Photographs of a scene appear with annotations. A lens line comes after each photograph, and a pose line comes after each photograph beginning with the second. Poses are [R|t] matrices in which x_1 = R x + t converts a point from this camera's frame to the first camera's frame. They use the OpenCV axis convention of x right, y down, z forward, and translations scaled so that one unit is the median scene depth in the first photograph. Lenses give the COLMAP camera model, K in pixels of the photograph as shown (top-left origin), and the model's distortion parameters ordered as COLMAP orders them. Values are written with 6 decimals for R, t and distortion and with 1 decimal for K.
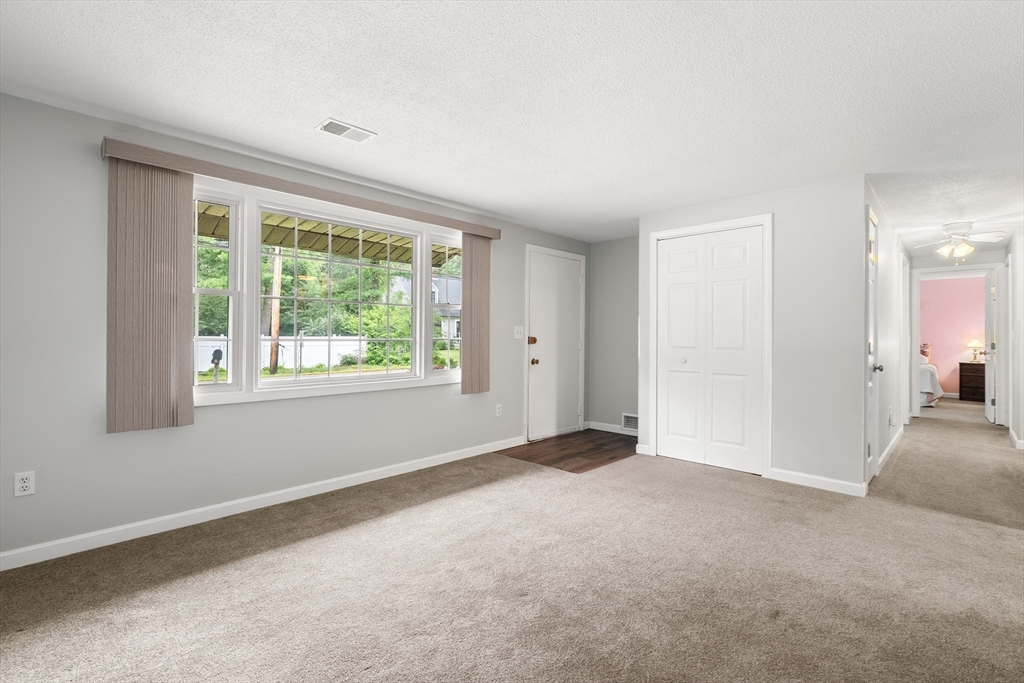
lens RADIAL K [[463.2, 0, 512.0], [0, 463.2, 341.5], [0, 0, 1]] dist [0.000608, 0.000744]
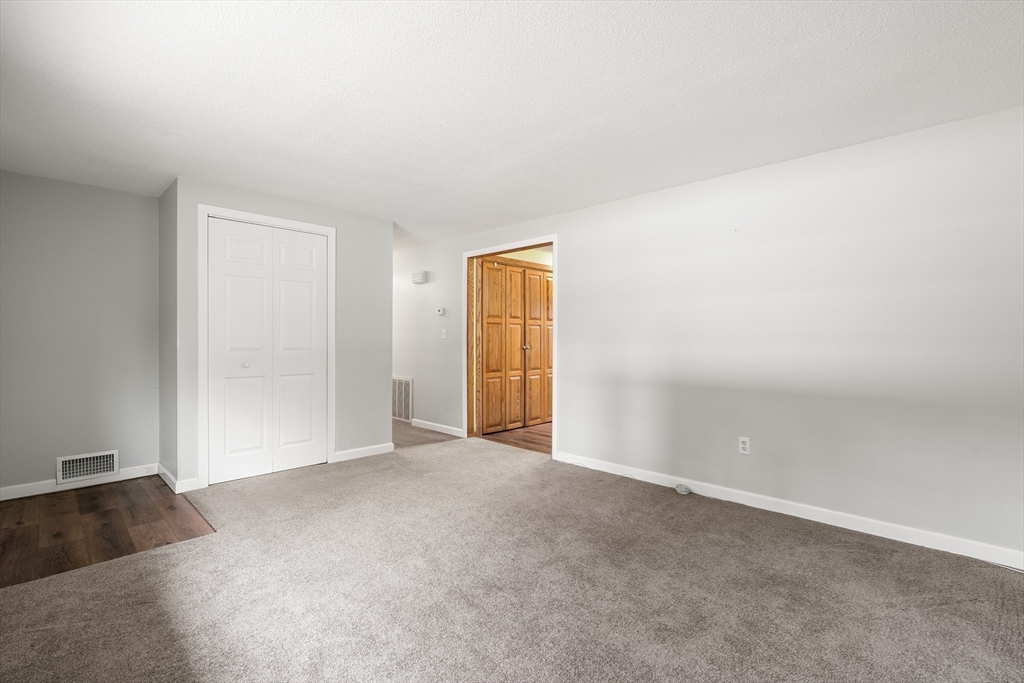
lens RADIAL K [[463.2, 0, 512.0], [0, 463.2, 341.5], [0, 0, 1]] dist [0.000608, 0.000744]
pose [[0.001531, -0.009727, 0.999952, -0.585833], [0.007625, 0.999924, 0.009715, -0.007784], [-0.999970, 0.007610, 0.001605, 0.572745]]
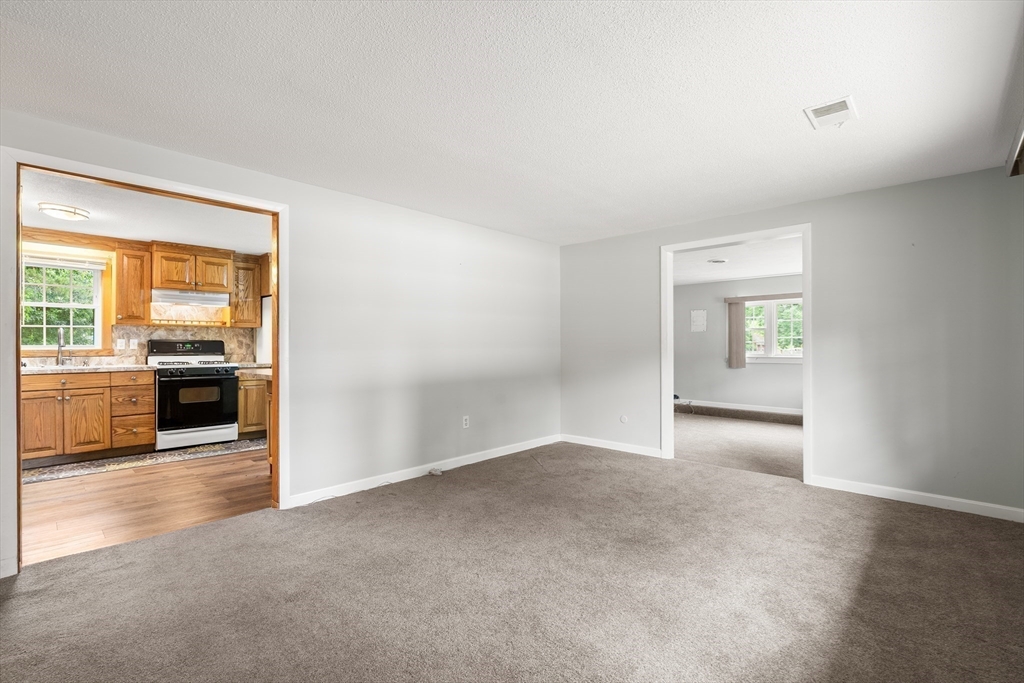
lens RADIAL K [[463.2, 0, 512.0], [0, 463.2, 341.5], [0, 0, 1]] dist [0.000608, 0.000744]
pose [[-0.999942, -0.005136, -0.009488, 0.144902], [-0.005218, 0.999949, 0.008667, -0.020345], [0.009443, 0.008716, -0.999917, 1.311087]]
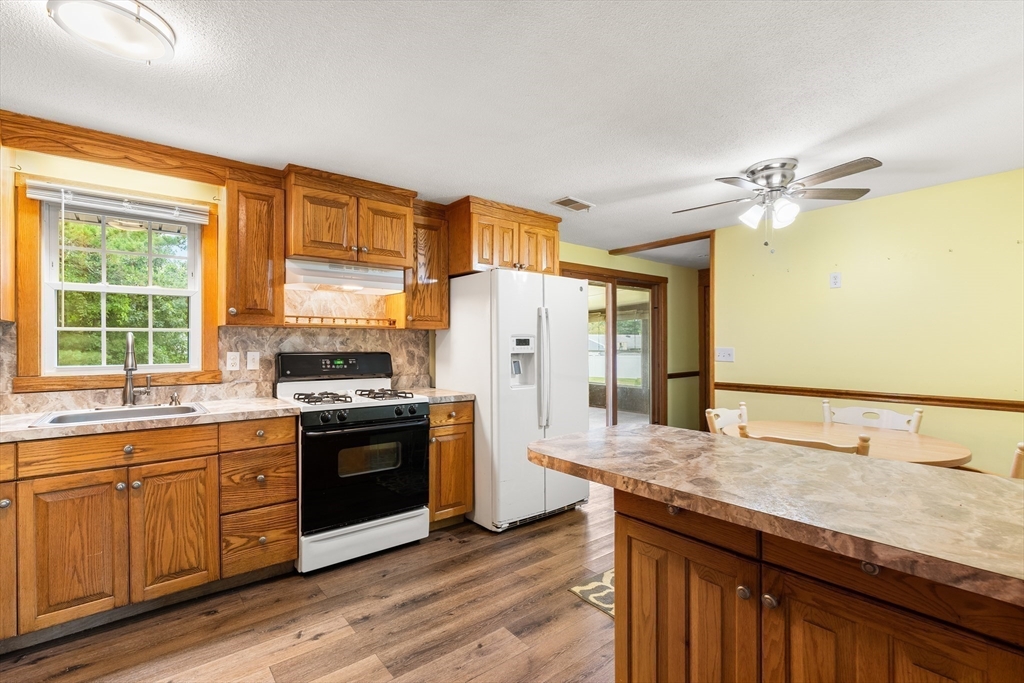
lens RADIAL K [[463.2, 0, 512.0], [0, 463.2, 341.5], [0, 0, 1]] dist [0.000608, 0.000744]
pose [[-0.992931, -0.005403, 0.118572, 0.474985], [-0.004017, 0.999921, 0.011926, -0.029609], [-0.118627, 0.011365, -0.992874, 0.935018]]
